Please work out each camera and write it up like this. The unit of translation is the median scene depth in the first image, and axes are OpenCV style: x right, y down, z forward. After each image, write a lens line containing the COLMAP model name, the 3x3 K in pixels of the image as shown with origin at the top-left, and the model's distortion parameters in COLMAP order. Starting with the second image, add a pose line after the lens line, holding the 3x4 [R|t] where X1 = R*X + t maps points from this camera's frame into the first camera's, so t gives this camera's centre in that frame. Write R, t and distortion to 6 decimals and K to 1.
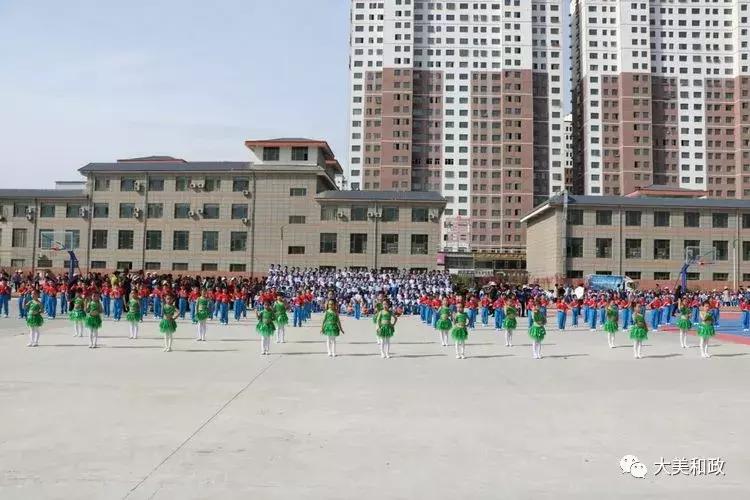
lens RADIAL K [[646.4, 0, 375.0], [0, 646.4, 250.0], [0, 0, 1]] dist [-0.184551, 0.180959]
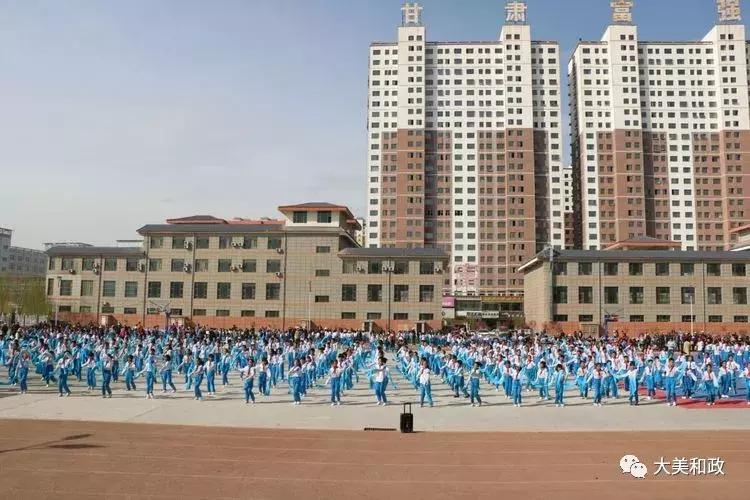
lens RADIAL K [[646.4, 0, 375.0], [0, 646.4, 250.0], [0, 0, 1]] dist [-0.184551, 0.180959]
pose [[0.999398, -0.008973, -0.033509, 0.008881], [0.007056, 0.998354, -0.056908, -0.012419], [0.033964, 0.056638, 0.997817, -0.103501]]
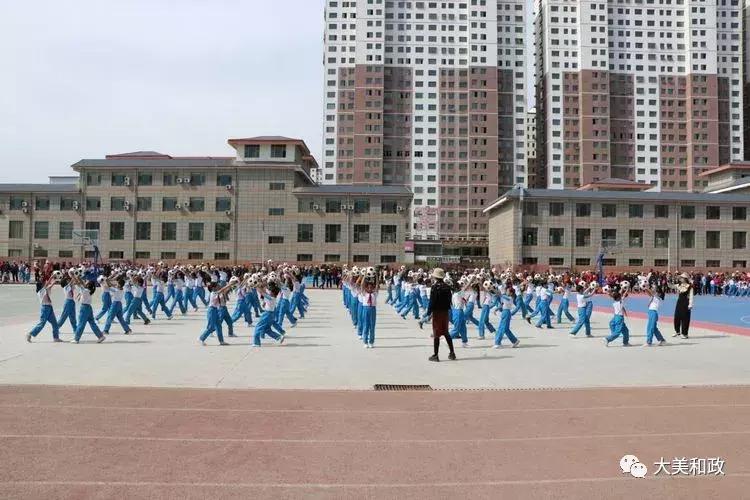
lens RADIAL K [[646.4, 0, 375.0], [0, 646.4, 250.0], [0, 0, 1]] dist [-0.184551, 0.180959]
pose [[0.999181, -0.005202, 0.040125, 0.000895], [0.004340, 0.999758, 0.021549, -0.003138], [-0.040227, -0.021357, 0.998962, -0.054697]]
